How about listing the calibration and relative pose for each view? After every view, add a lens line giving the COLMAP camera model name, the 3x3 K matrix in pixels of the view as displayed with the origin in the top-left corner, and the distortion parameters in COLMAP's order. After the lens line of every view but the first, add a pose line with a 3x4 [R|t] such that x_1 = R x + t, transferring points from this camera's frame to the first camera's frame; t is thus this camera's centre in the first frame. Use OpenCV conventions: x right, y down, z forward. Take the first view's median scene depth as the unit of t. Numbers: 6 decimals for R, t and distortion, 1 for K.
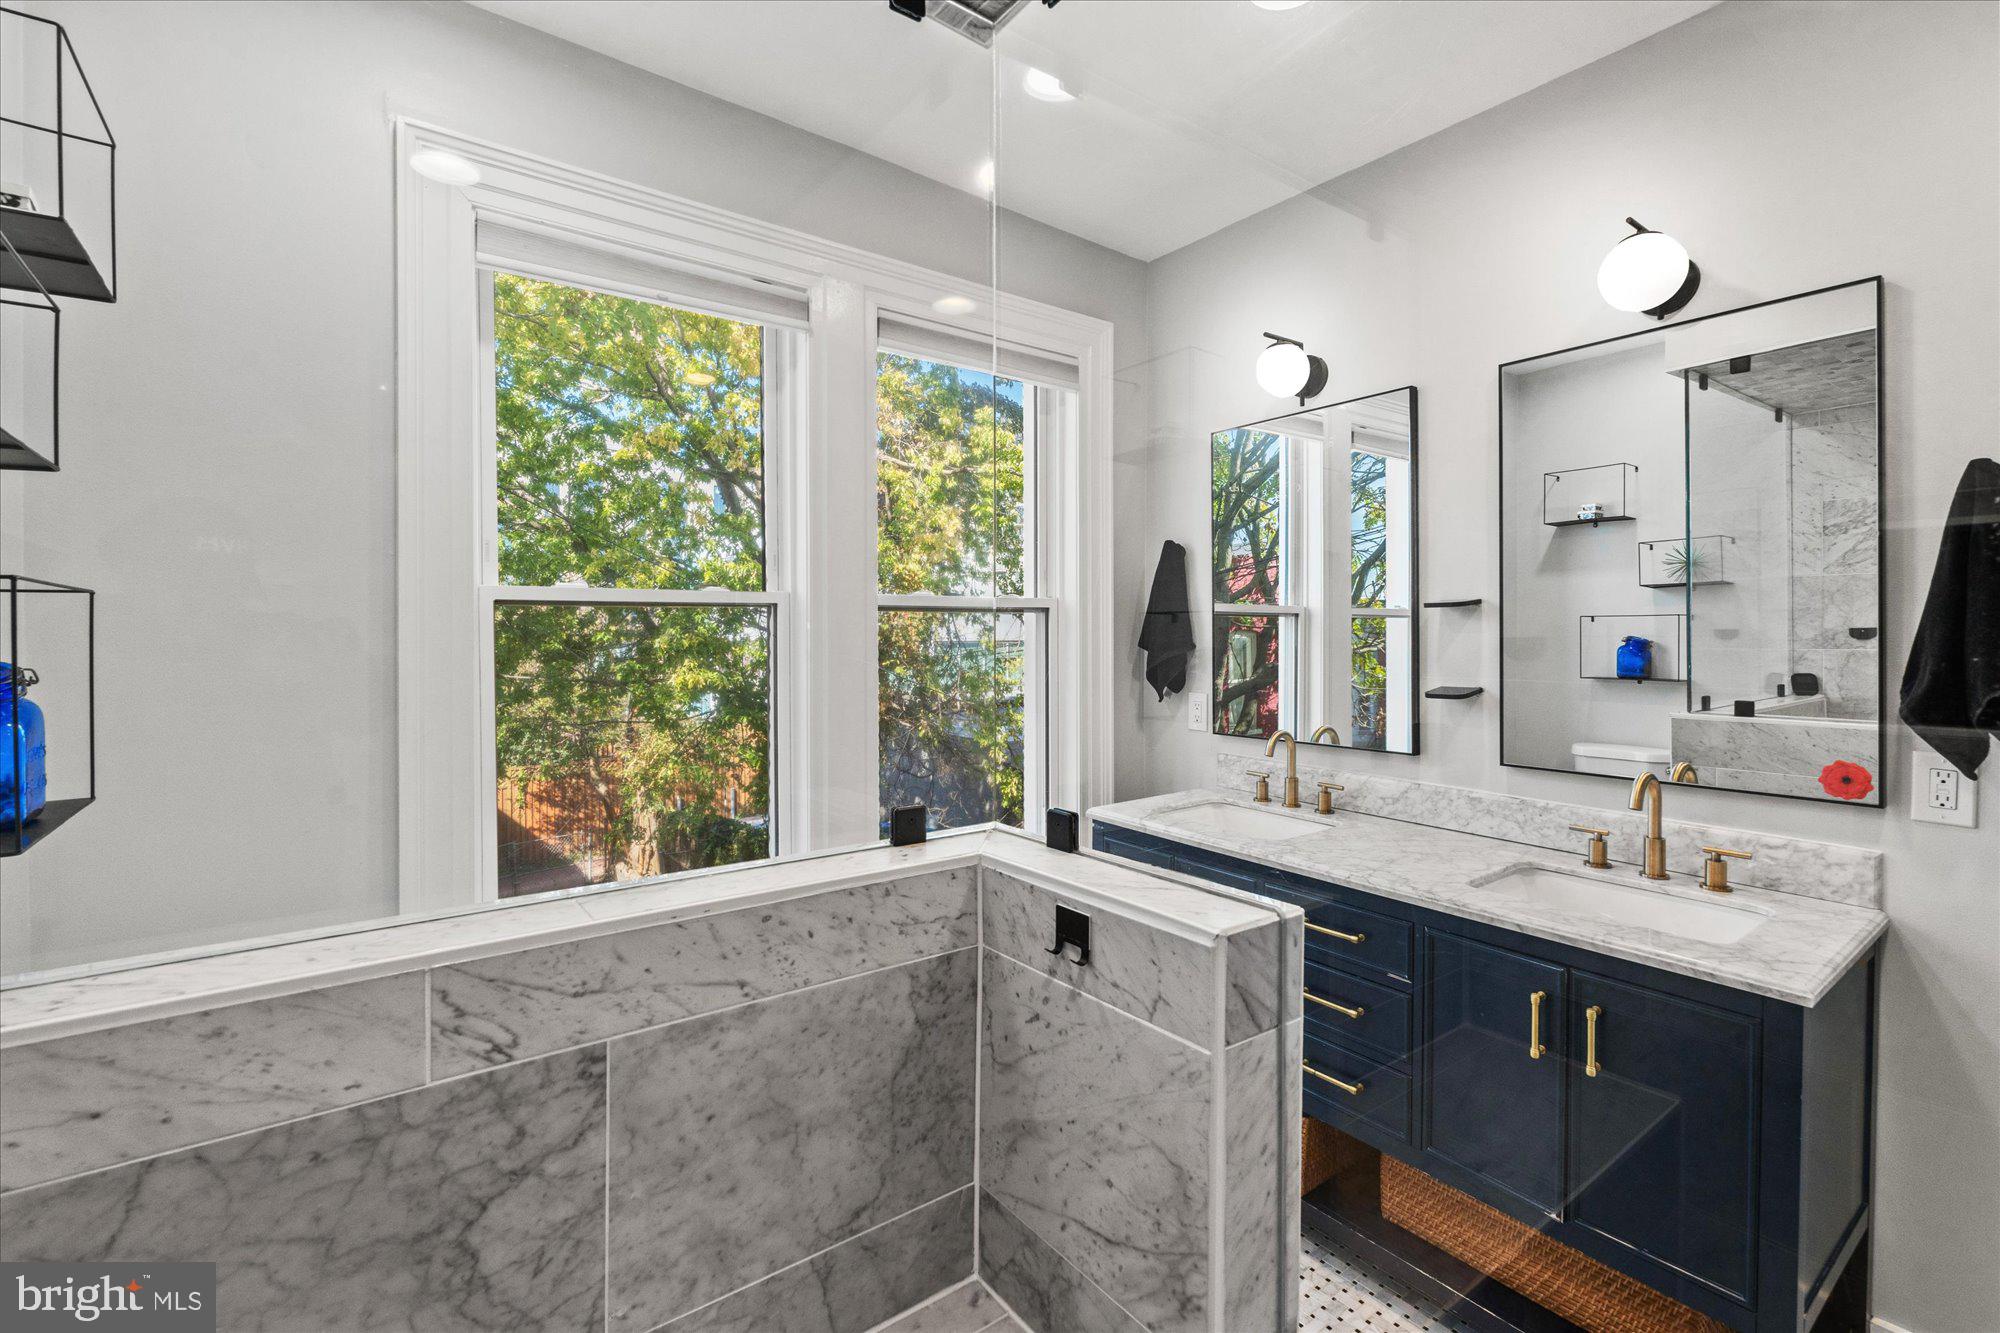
lens RADIAL K [[887.0, 0, 1000.7], [0, 887.0, 629.6], [0, 0, 1]] dist [-0.000933, 0.000073]
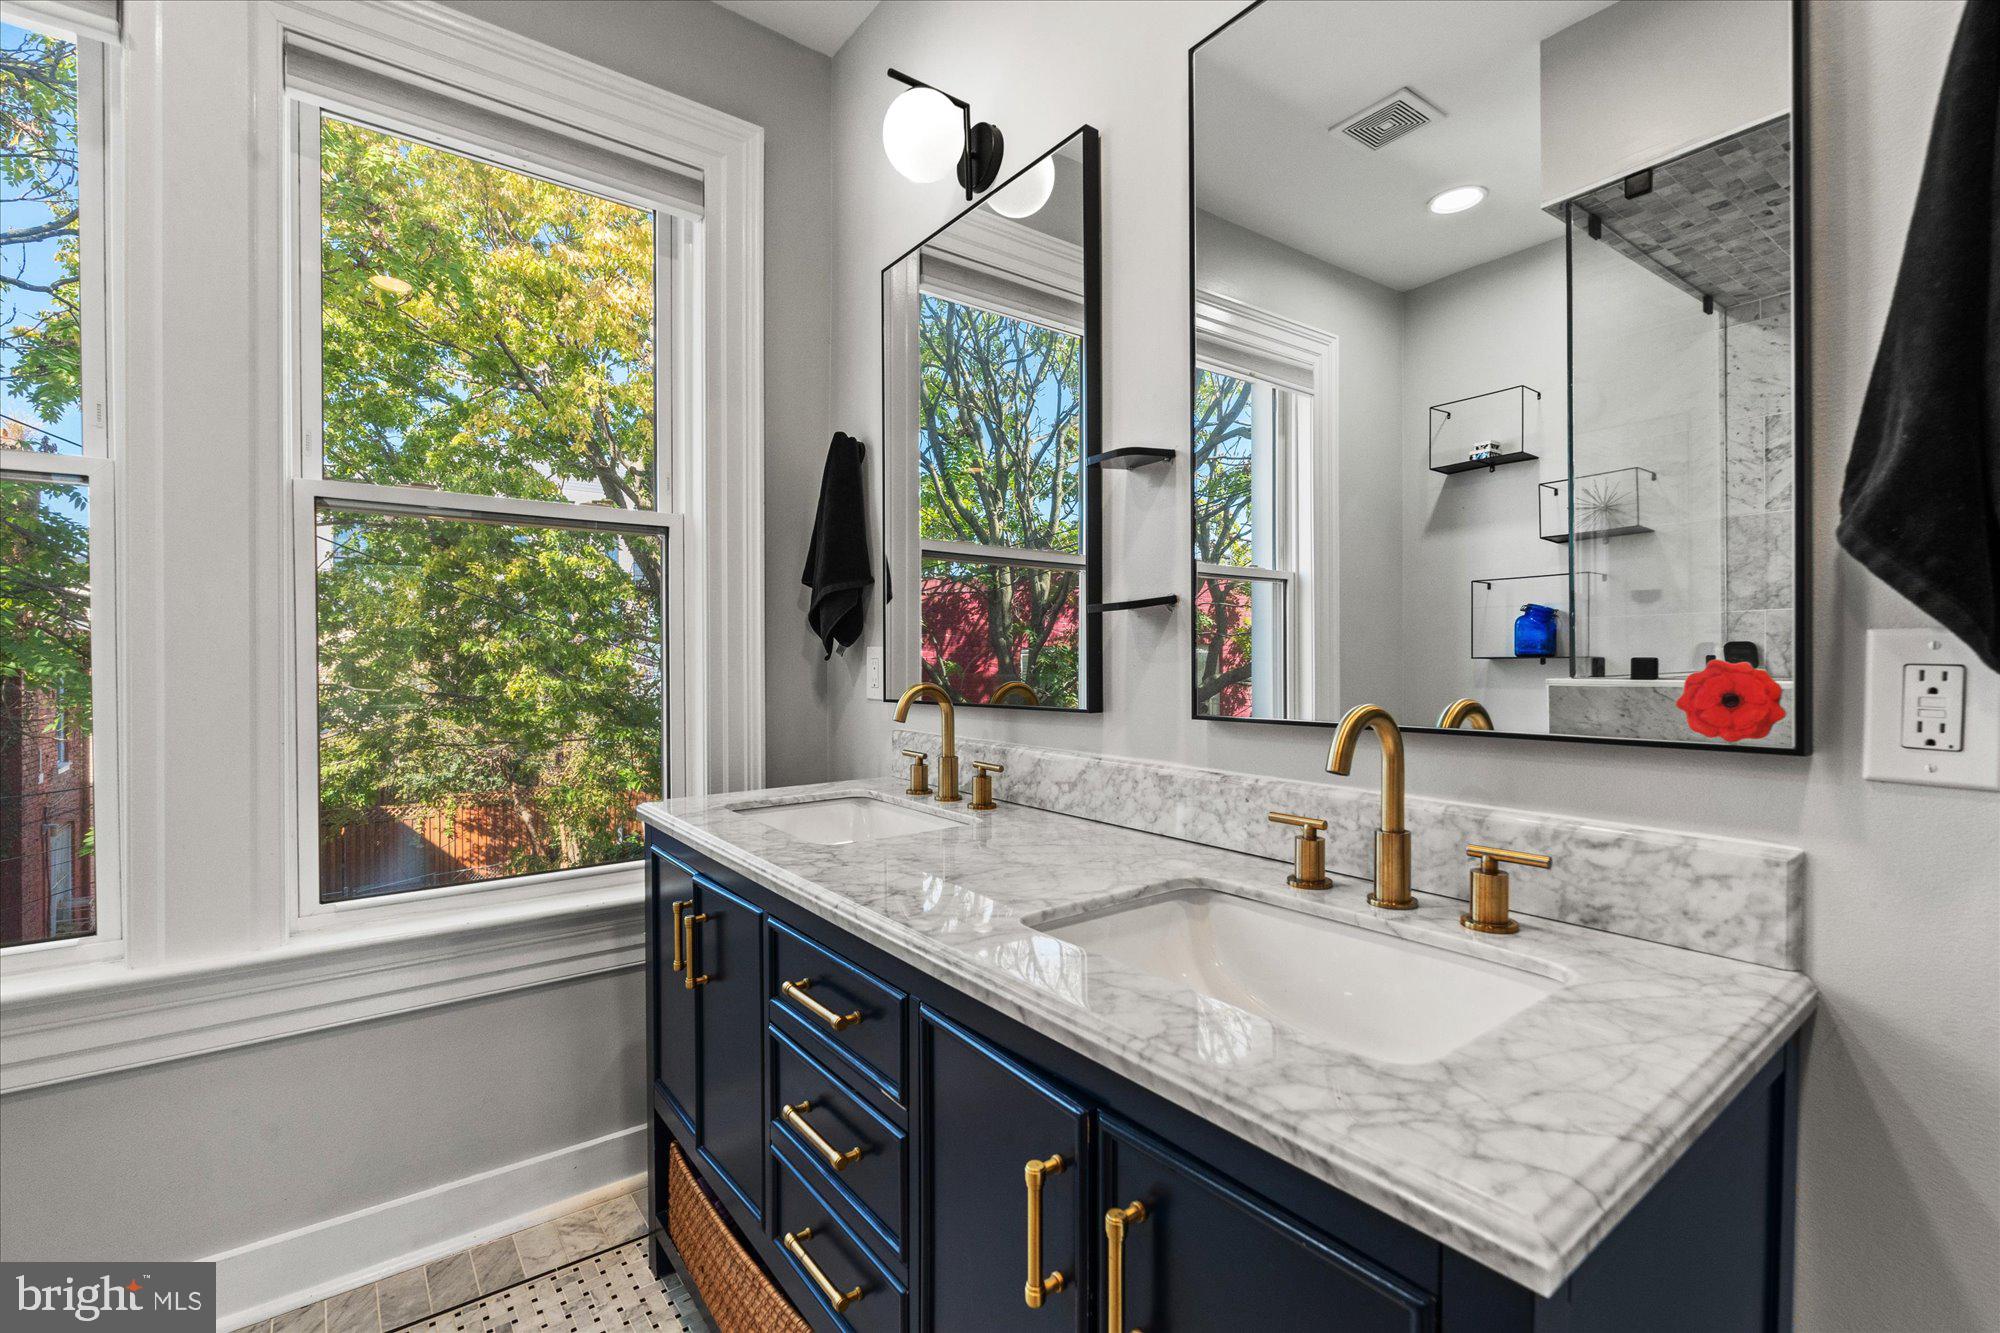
lens RADIAL K [[876.3, 0, 1000.0], [0, 876.3, 666.5], [0, 0, 1]] dist [-0.002568, -0.000079]
pose [[0.999964, -0.000452, 0.008437, 0.428063], [0.000422, 0.999993, 0.003649, 0.115205], [-0.008438, -0.003645, 0.999958, 0.409273]]
